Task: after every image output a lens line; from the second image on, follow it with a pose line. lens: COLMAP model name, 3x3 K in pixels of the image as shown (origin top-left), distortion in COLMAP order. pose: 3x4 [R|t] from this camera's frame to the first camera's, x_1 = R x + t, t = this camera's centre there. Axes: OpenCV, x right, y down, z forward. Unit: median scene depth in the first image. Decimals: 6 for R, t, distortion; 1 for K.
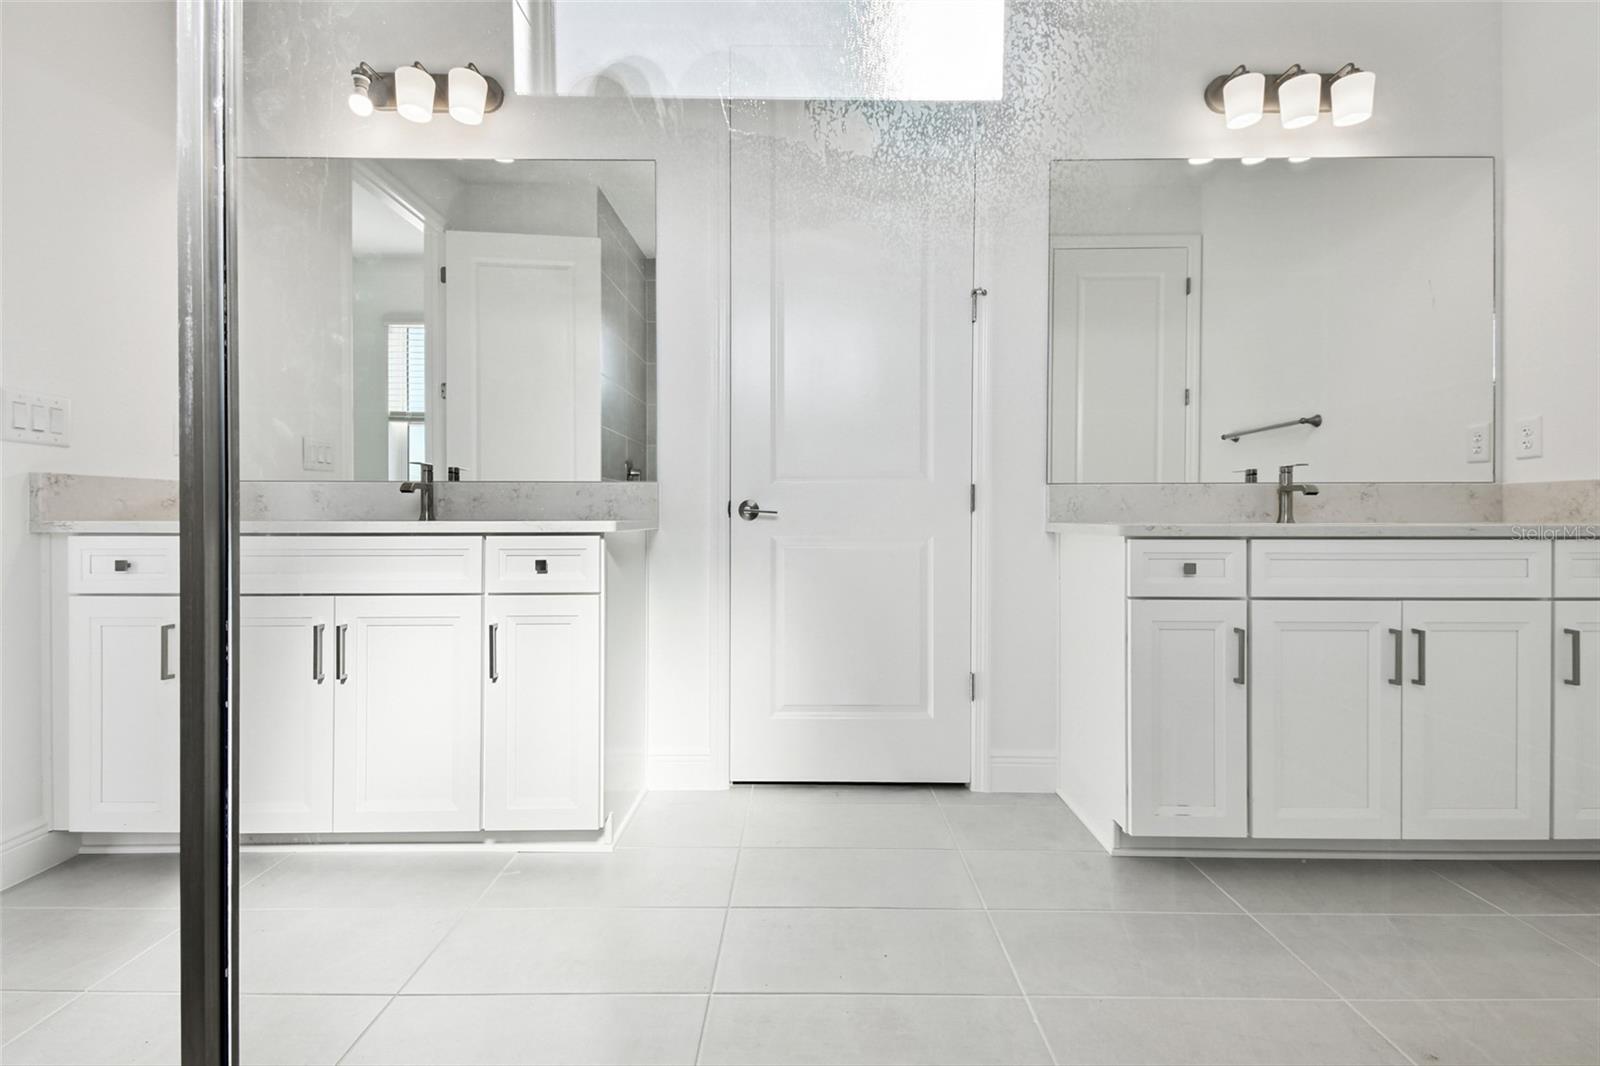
lens RADIAL K [[729.7, 0, 803.7], [0, 729.7, 517.1], [0, 0, 1]] dist [-0.001621, -0.000924]
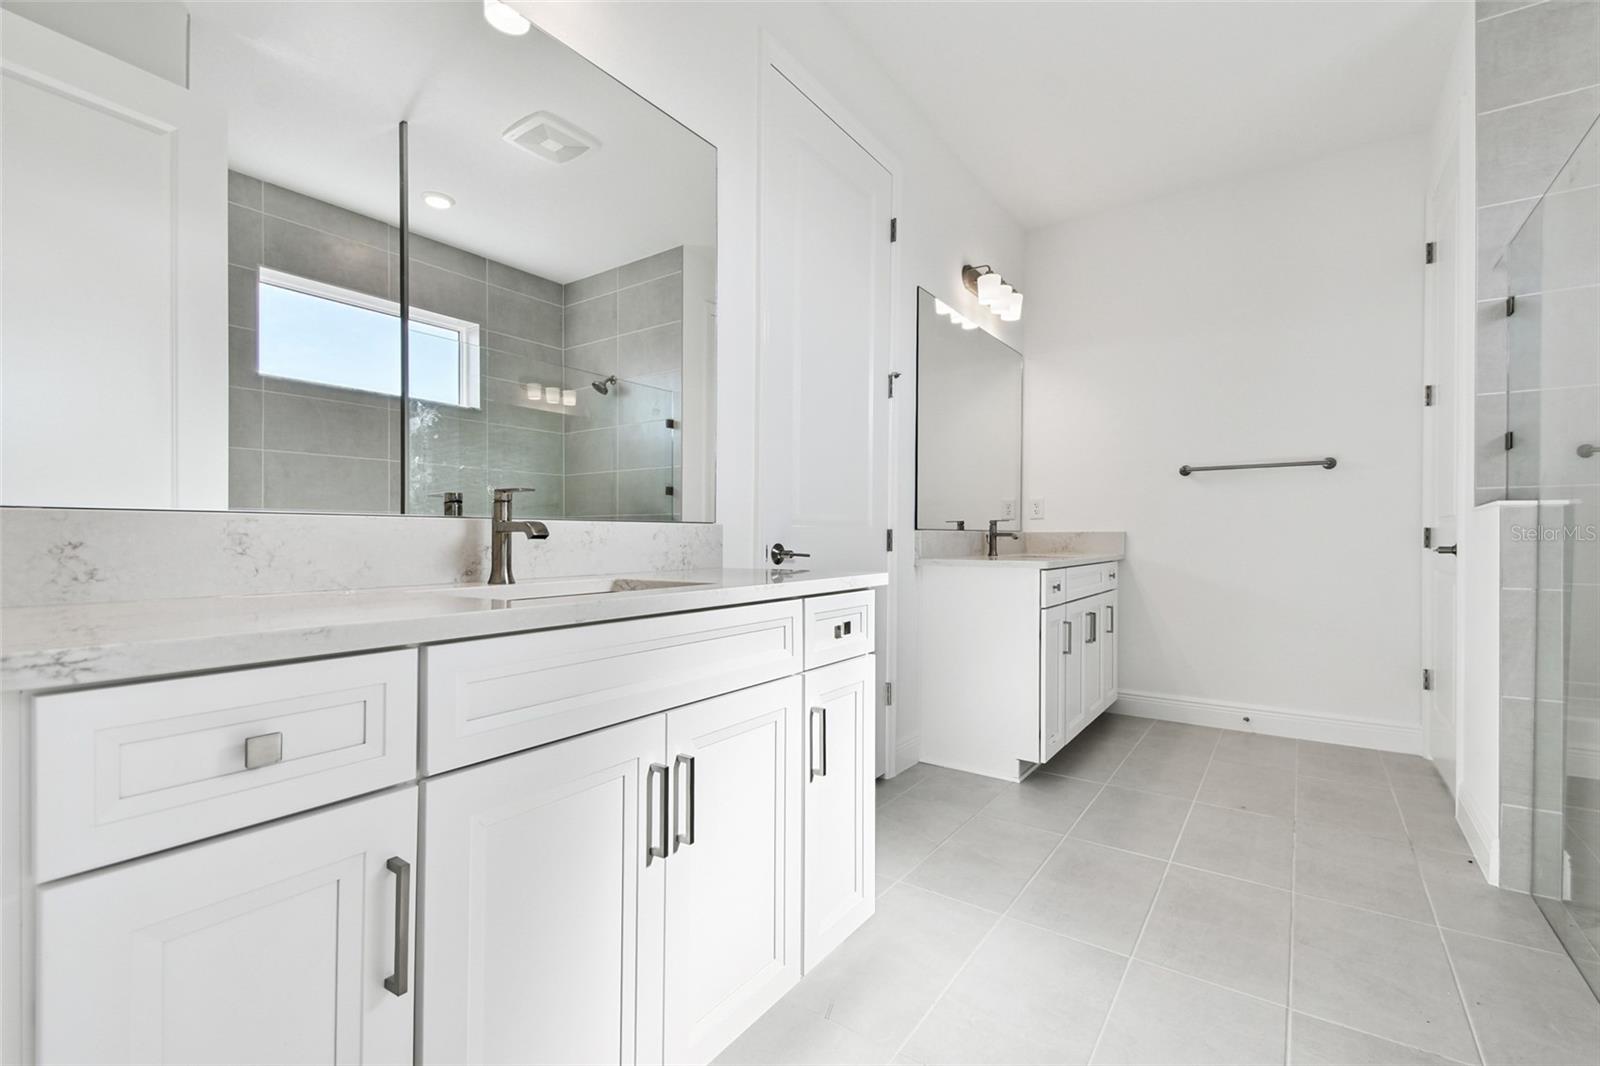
lens RADIAL K [[701.5, 0, 798.3], [0, 701.5, 537.4], [0, 0, 1]] dist [0.002024, 0.000166]
pose [[0.568087, -0.000430, 0.822968, -0.913099], [0.005312, 0.999981, -0.003144, -0.032035], [-0.822951, 0.006158, 0.568079, 0.500689]]
